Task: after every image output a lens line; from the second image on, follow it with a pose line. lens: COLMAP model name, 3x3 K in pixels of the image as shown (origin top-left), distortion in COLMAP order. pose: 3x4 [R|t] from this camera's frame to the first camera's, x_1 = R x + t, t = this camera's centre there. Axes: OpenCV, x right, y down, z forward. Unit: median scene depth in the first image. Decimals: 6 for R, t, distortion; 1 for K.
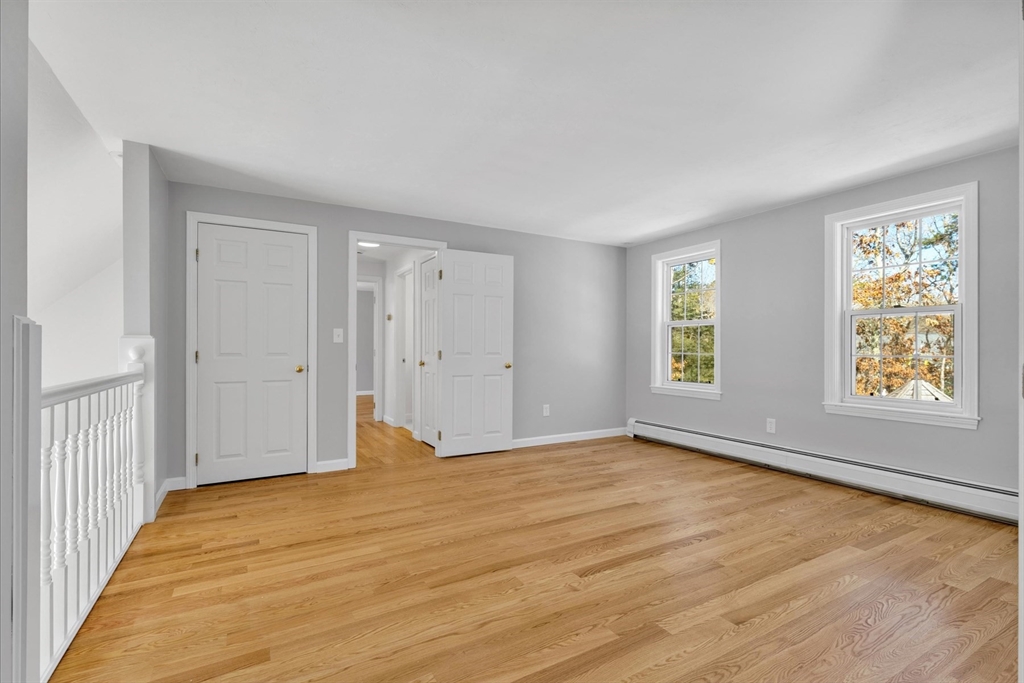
lens RADIAL K [[460.7, 0, 514.2], [0, 460.7, 344.6], [0, 0, 1]] dist [0.007456, 0.000099]
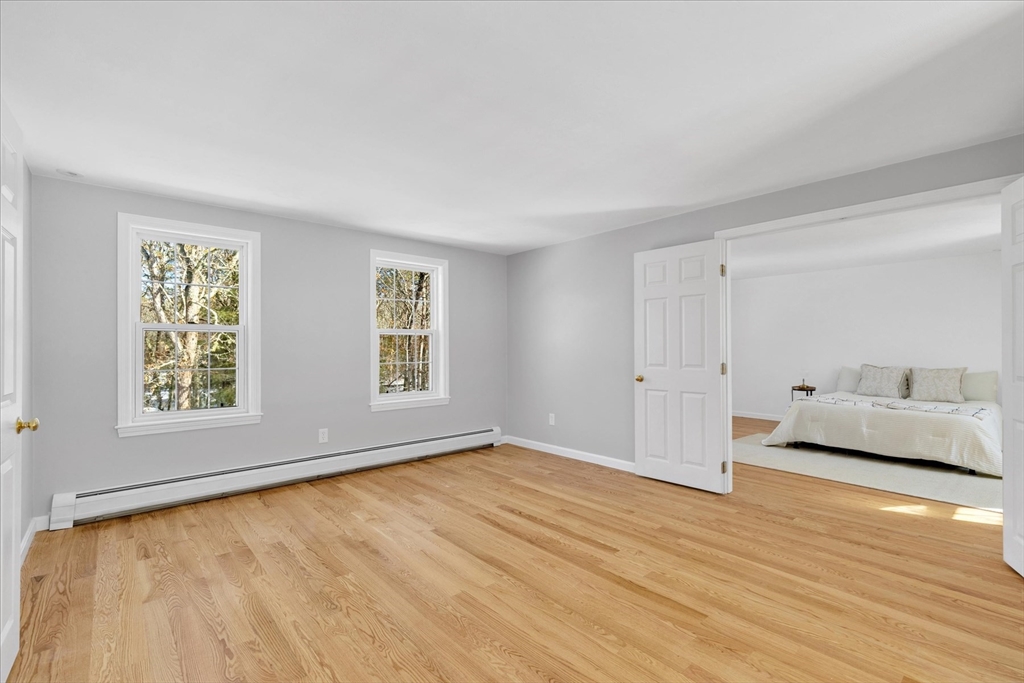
lens RADIAL K [[460.7, 0, 514.2], [0, 460.7, 344.6], [0, 0, 1]] dist [0.007456, 0.000099]
pose [[-0.201829, 0.004981, 0.979408, -0.805705], [-0.003892, 0.999975, -0.005888, -0.031788], [-0.979413, -0.005001, -0.201804, 1.212920]]
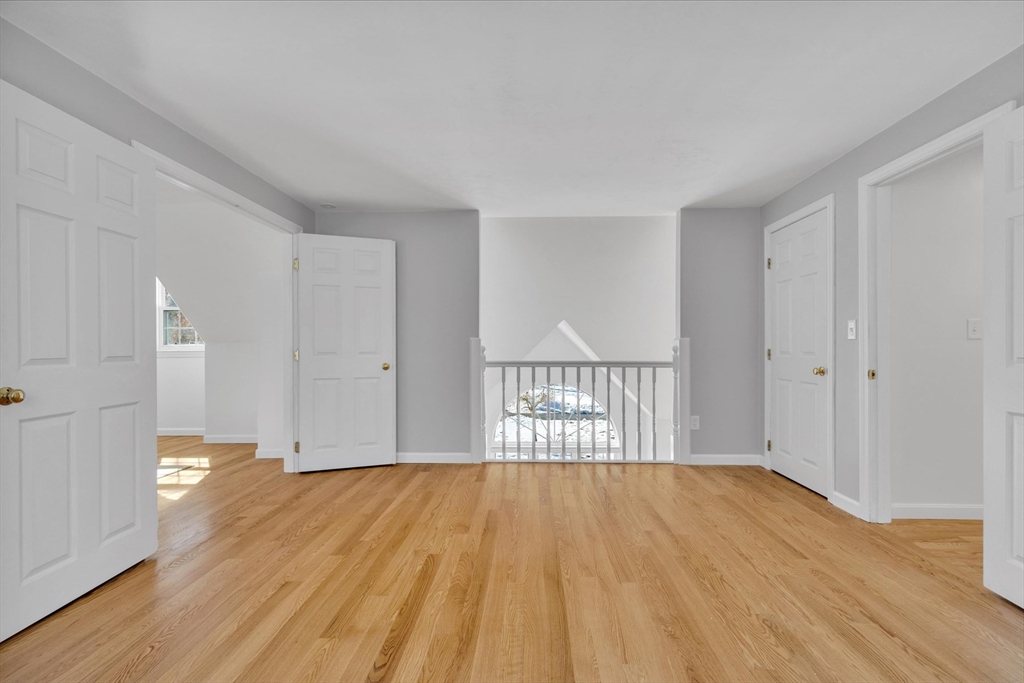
lens RADIAL K [[459.8, 0, 516.4], [0, 459.8, 346.8], [0, 0, 1]] dist [0.004800, 0.000280]
pose [[-0.524586, 0.001068, -0.851357, 0.772575], [0.007984, 0.999961, -0.003665, 0.010567], [0.851320, -0.008720, -0.524574, 1.395696]]
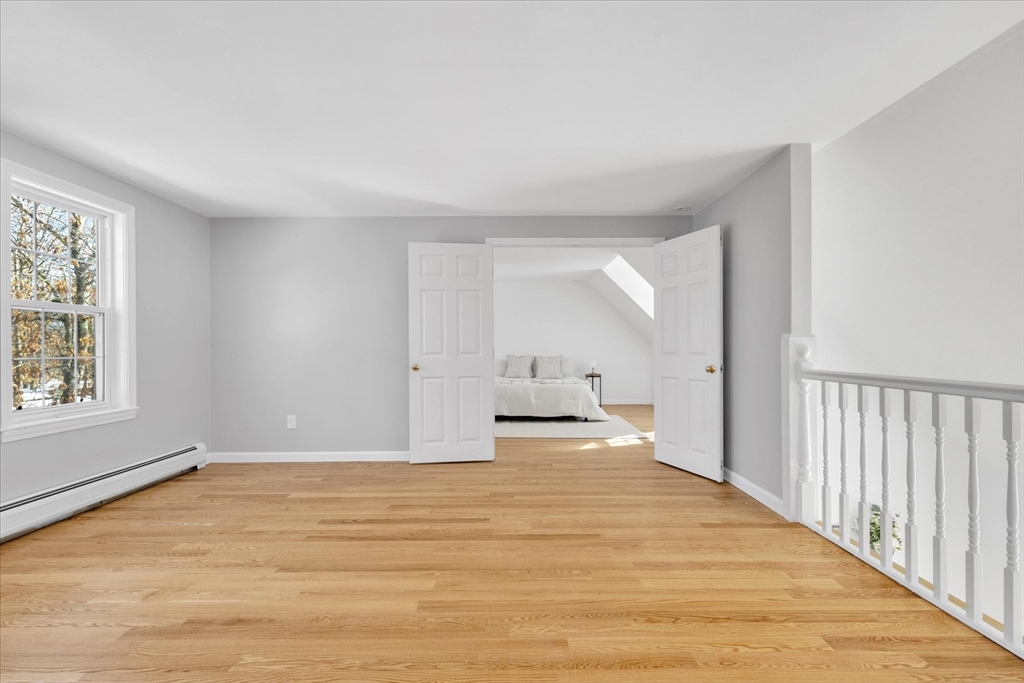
lens RADIAL K [[459.8, 0, 516.4], [0, 459.8, 346.8], [0, 0, 1]] dist [0.004800, 0.000280]
pose [[-0.868983, 0.003064, 0.494833, -0.465995], [0.000053, 0.999981, -0.006099, 0.010624], [-0.494842, -0.005274, -0.868967, 1.686003]]
